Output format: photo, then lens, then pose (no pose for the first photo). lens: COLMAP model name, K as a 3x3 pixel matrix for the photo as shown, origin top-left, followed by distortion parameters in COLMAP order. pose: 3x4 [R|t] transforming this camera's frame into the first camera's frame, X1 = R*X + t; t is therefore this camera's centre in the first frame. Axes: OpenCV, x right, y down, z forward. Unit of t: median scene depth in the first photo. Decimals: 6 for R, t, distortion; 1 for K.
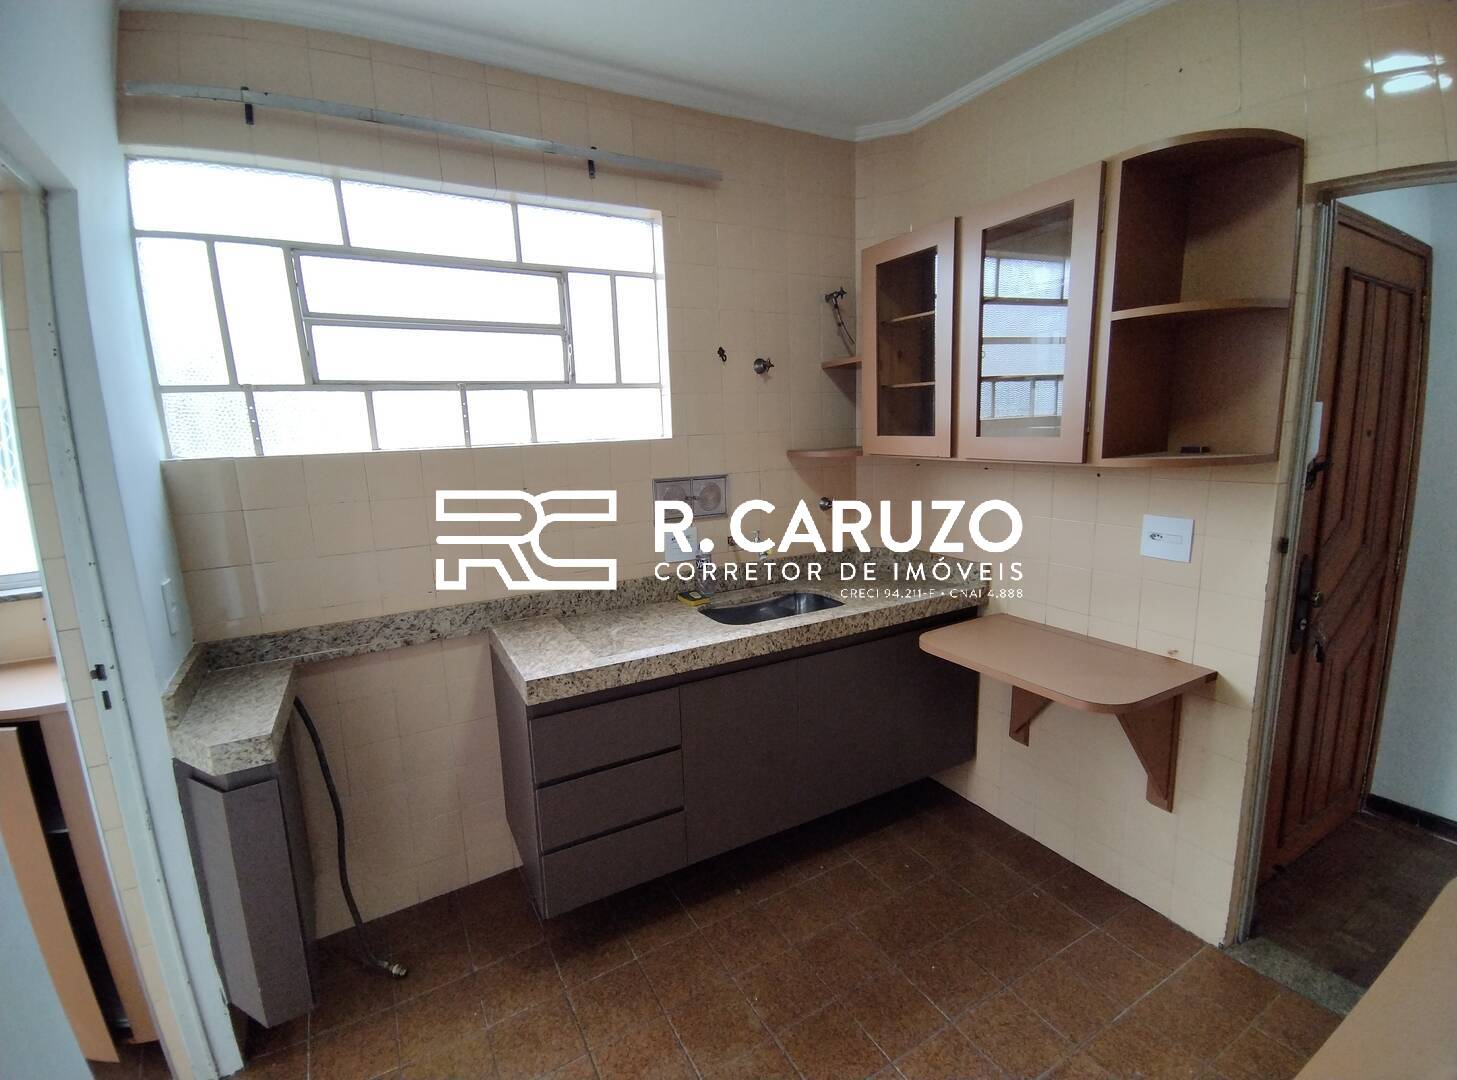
lens RADIAL K [[669.1, 0, 728.5], [0, 669.1, 540.0], [0, 0, 1]] dist [0.002145, 0.000370]
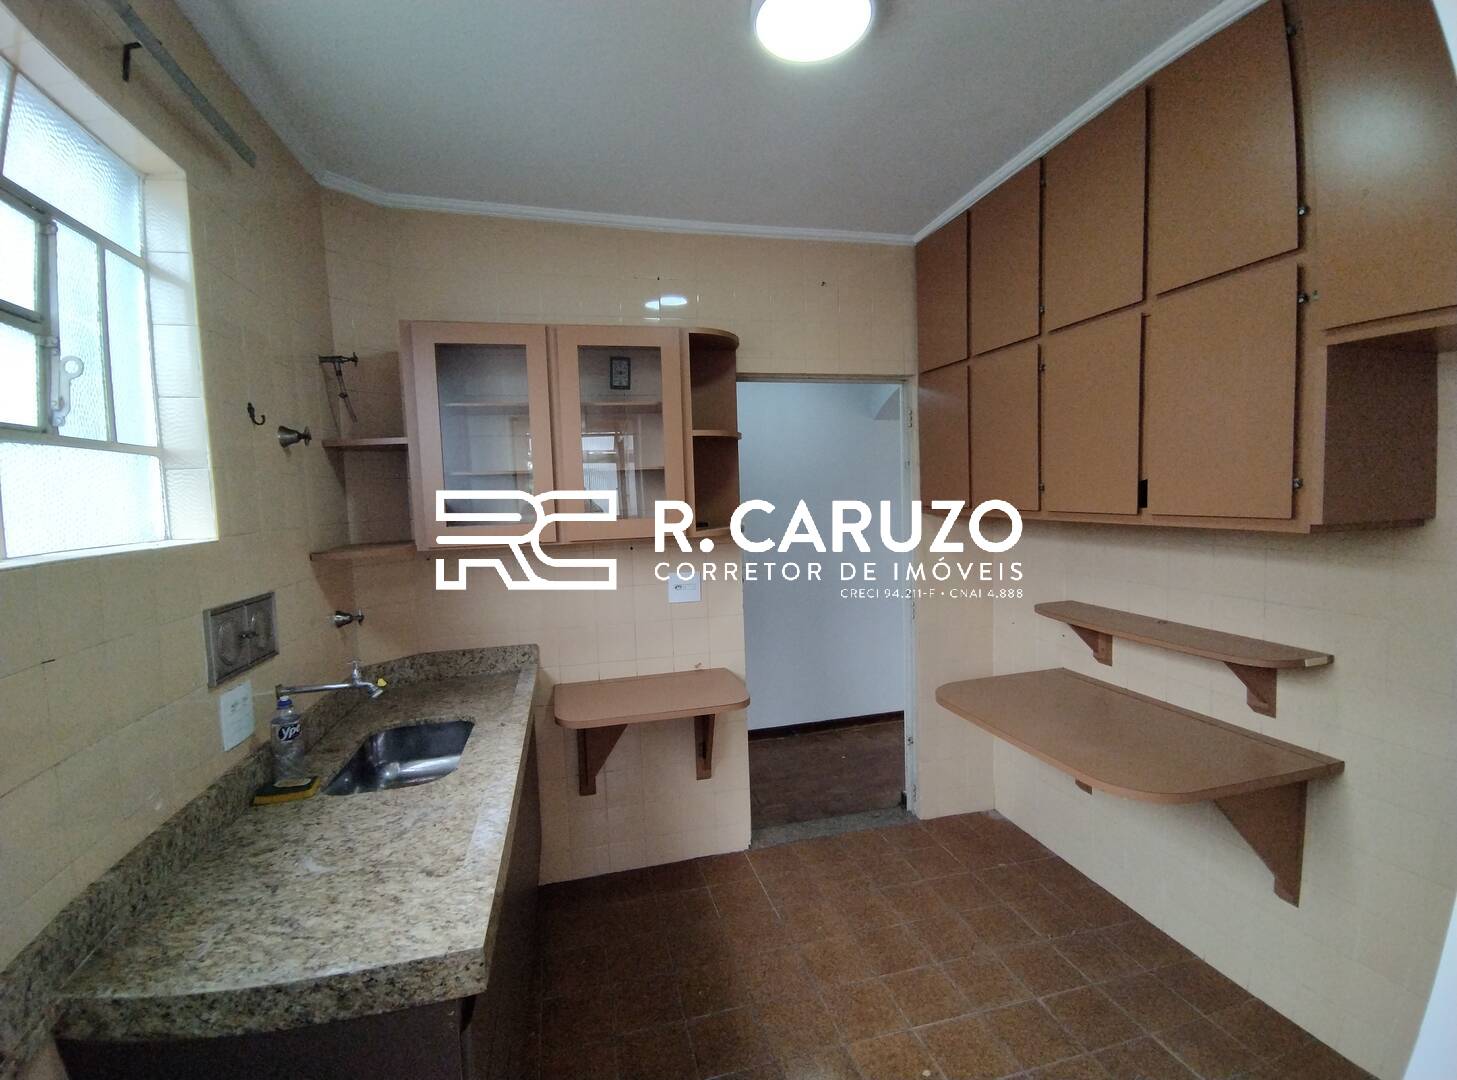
lens RADIAL K [[669.1, 0, 728.5], [0, 669.1, 540.0], [0, 0, 1]] dist [0.002145, 0.000370]
pose [[0.262511, -0.046527, 0.963807, -0.599722], [0.194734, 0.980840, -0.005690, -0.064884], [-0.945075, 0.189180, 0.266541, 0.446054]]
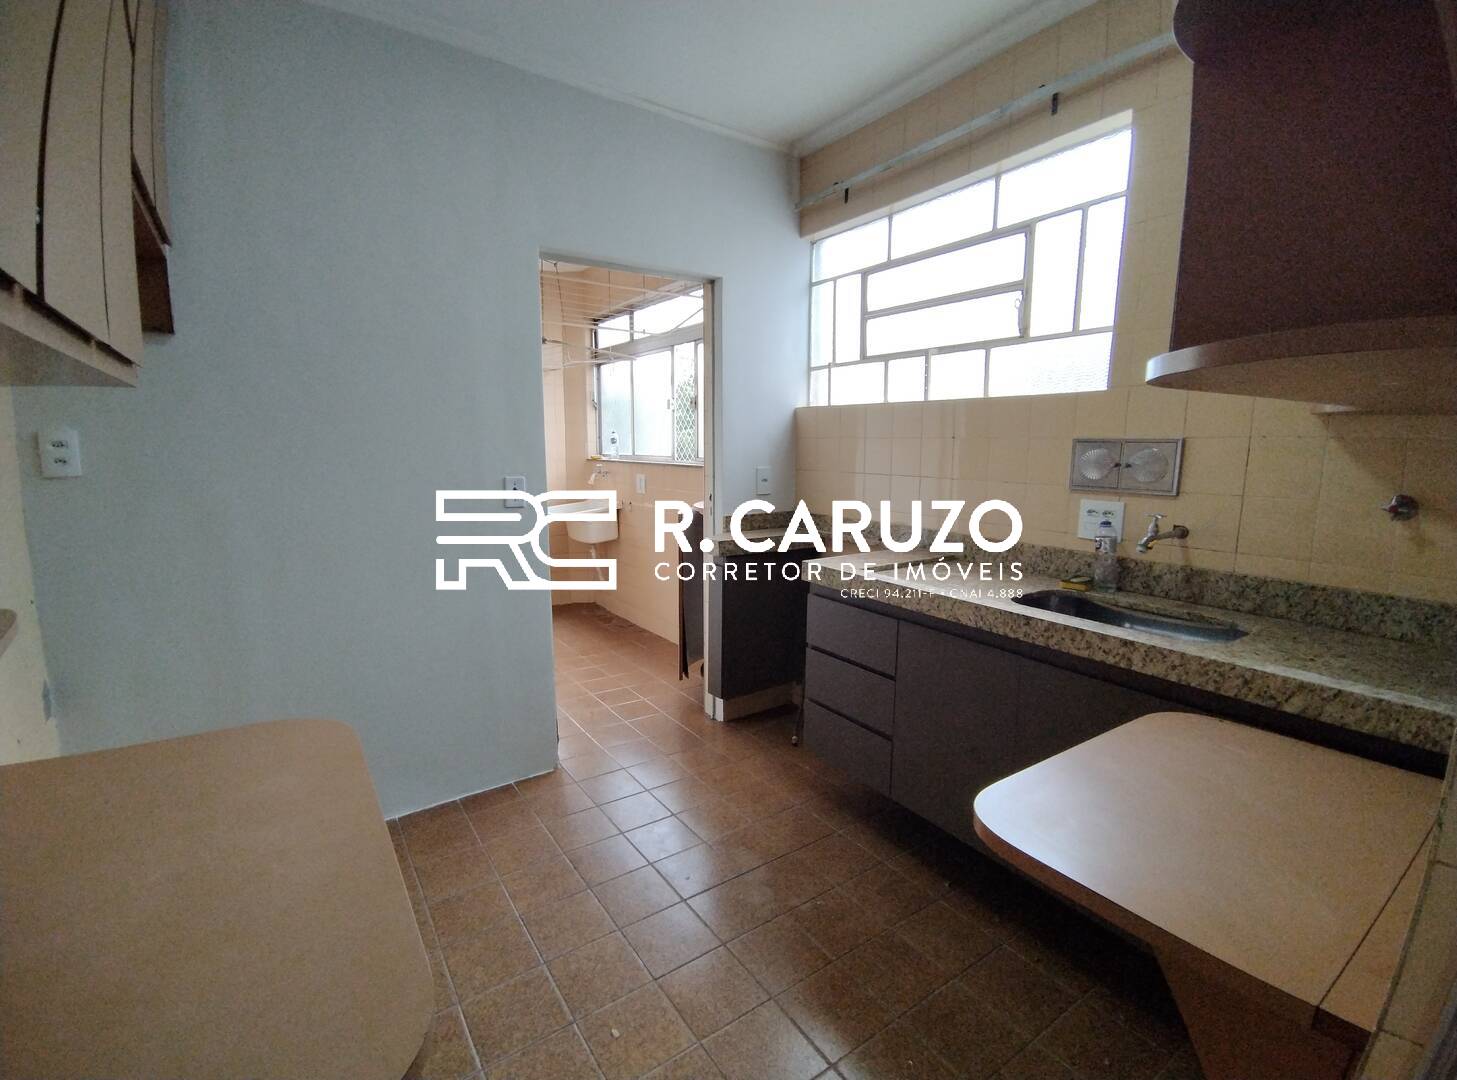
lens RADIAL K [[653.3, 0, 728.5], [0, 653.3, 540.0], [0, 0, 1]] dist [0.030560, 0.000130]
pose [[0.093619, 0.181641, -0.978898, 0.779161], [-0.188517, 0.968664, 0.161713, -0.017245], [0.977597, 0.169400, 0.124928, 0.516878]]
